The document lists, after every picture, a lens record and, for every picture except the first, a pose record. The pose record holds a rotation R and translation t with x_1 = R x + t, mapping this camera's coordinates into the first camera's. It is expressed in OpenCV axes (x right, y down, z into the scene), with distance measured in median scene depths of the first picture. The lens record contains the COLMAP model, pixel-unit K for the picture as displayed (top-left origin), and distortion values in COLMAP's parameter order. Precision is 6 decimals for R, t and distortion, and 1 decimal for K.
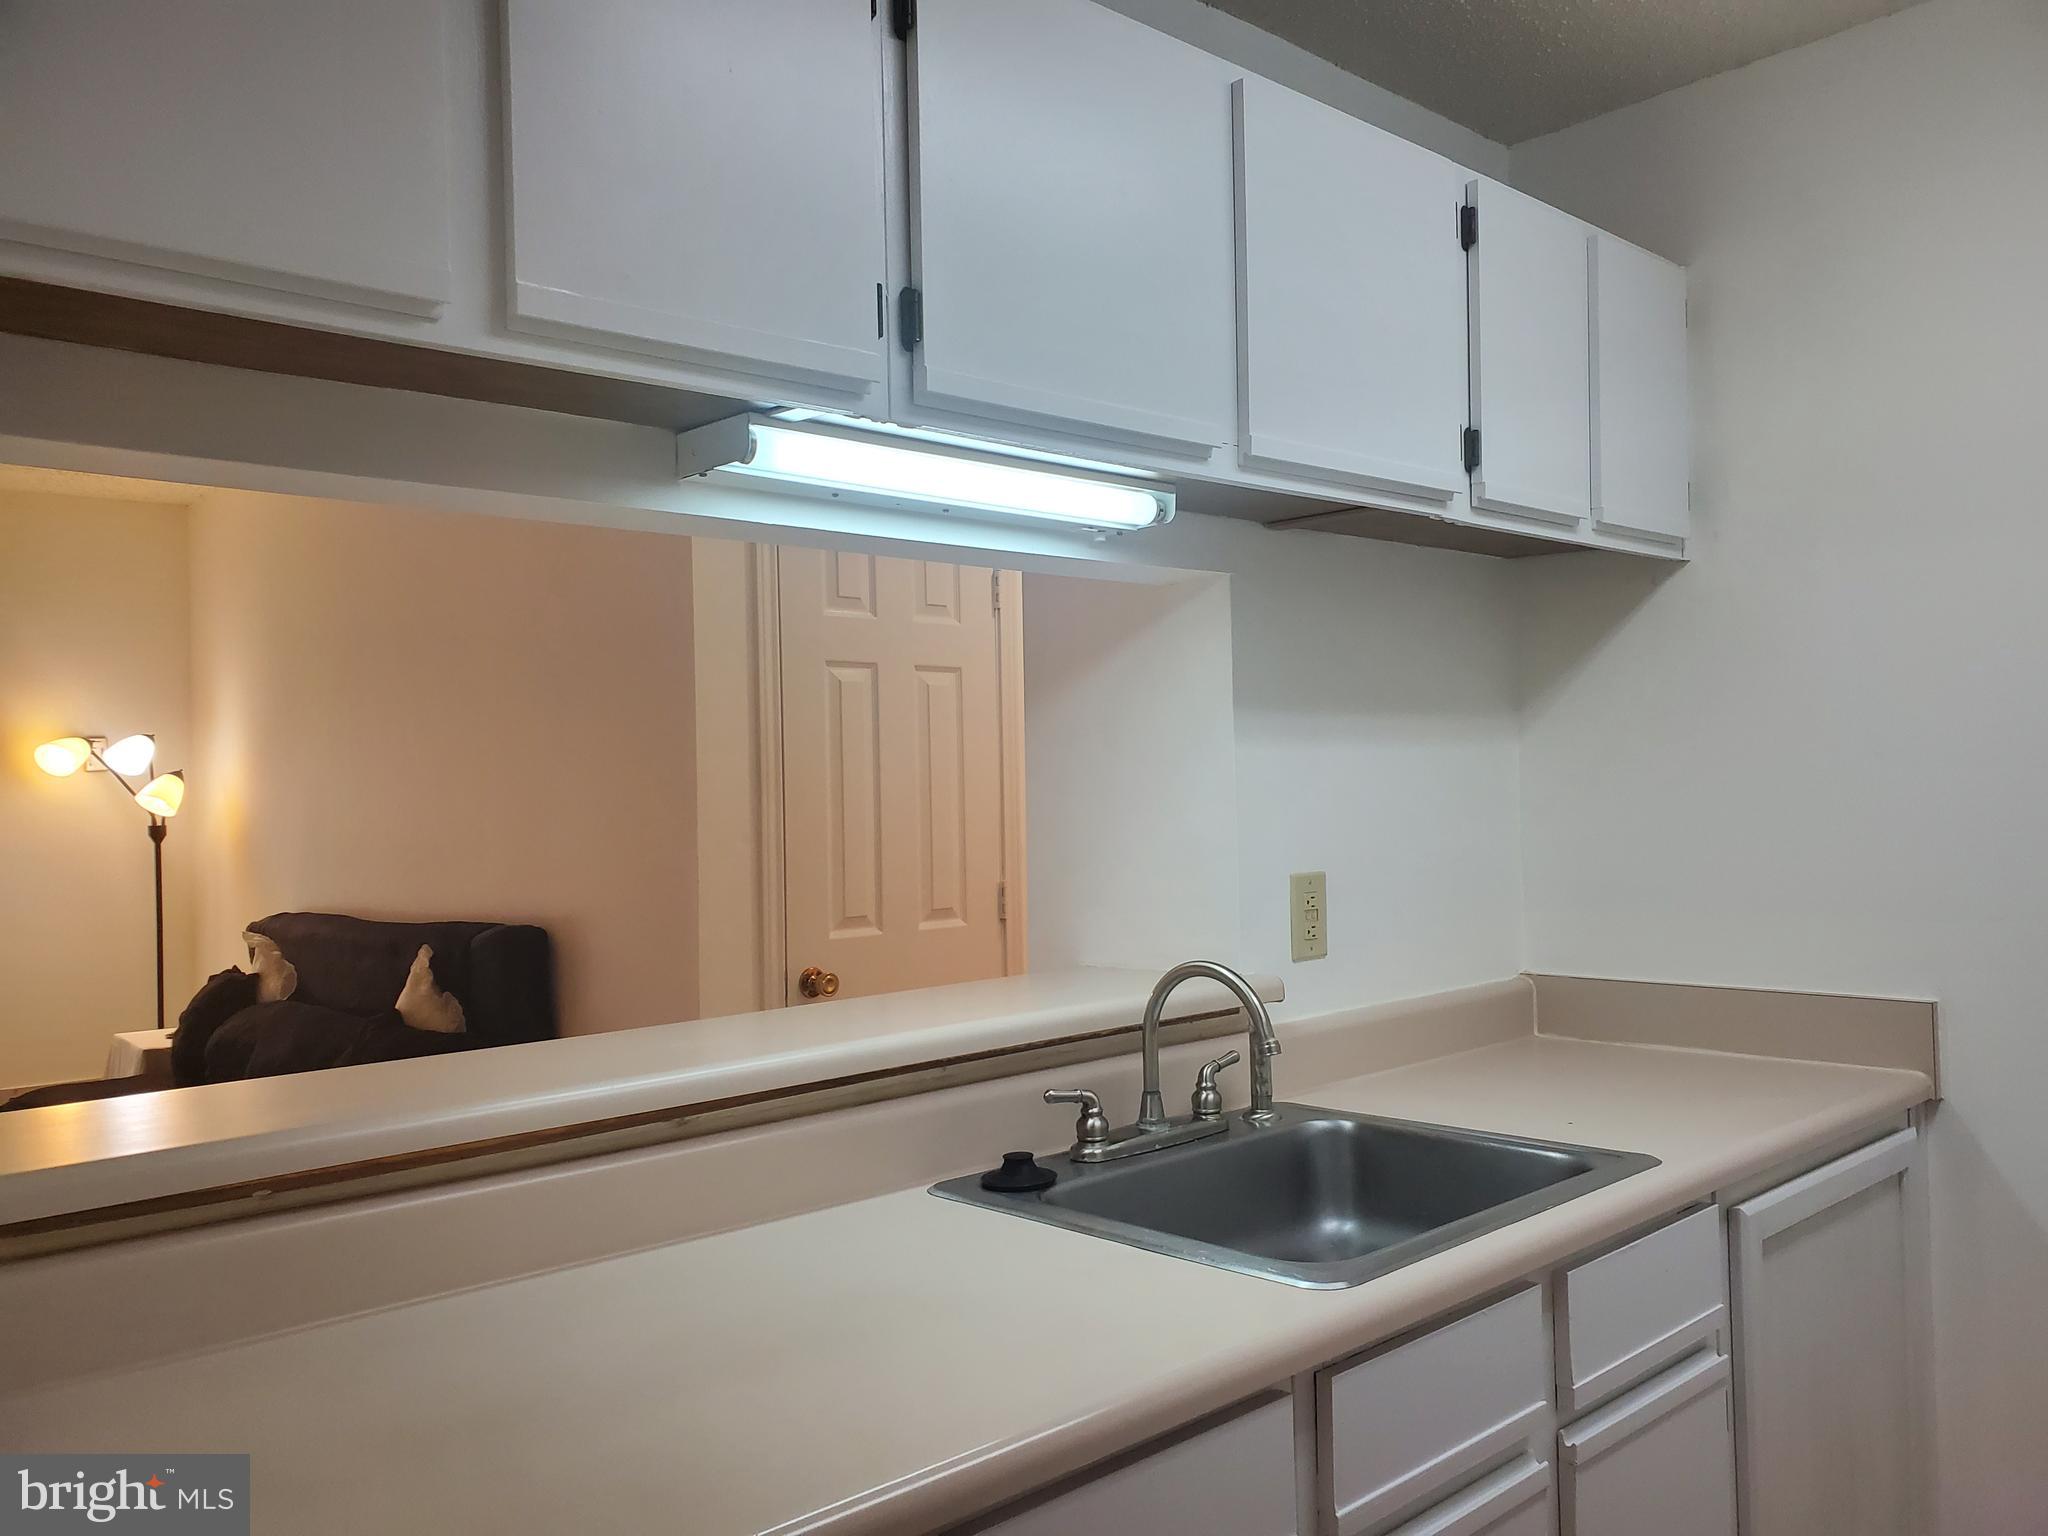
lens RADIAL K [[1503.3, 0, 1017.0], [0, 1503.3, 790.7], [0, 0, 1]] dist [0.005312, 0.001794]
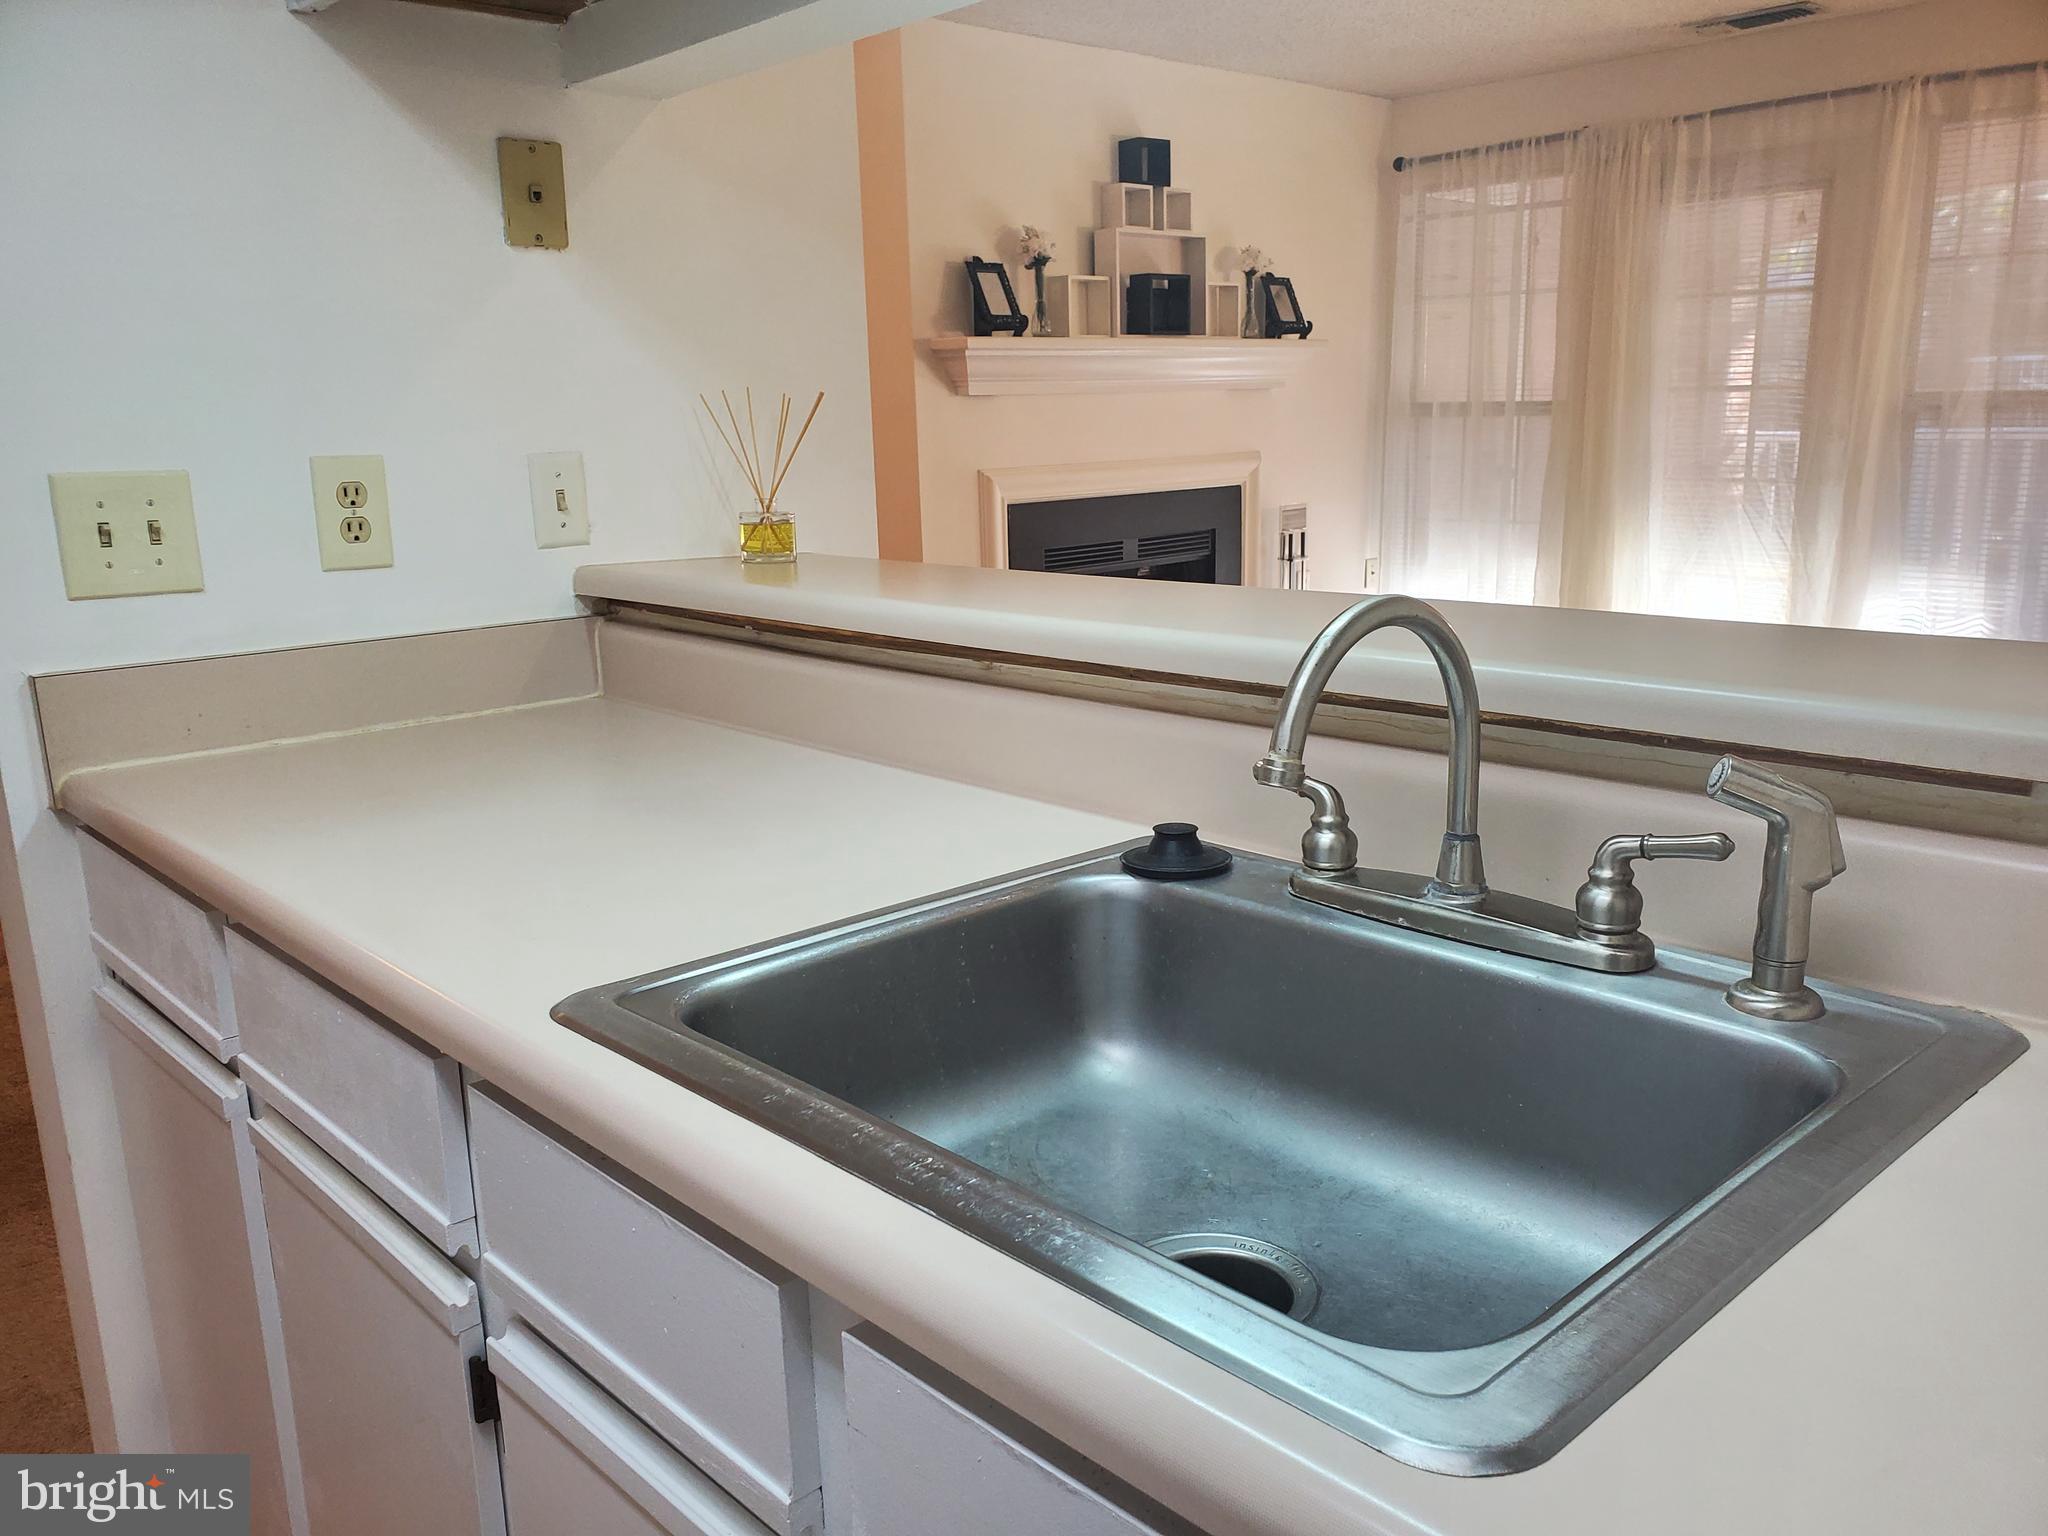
lens RADIAL K [[1587.1, 0, 1013.6], [0, 1587.1, 765.6], [0, 0, 1]] dist [-0.001626, -0.001157]
pose [[0.018035, 0.241264, -0.970292, 0.654284], [0.036137, 0.969658, 0.241778, 0.038855], [0.999184, -0.039424, 0.008769, 0.891929]]
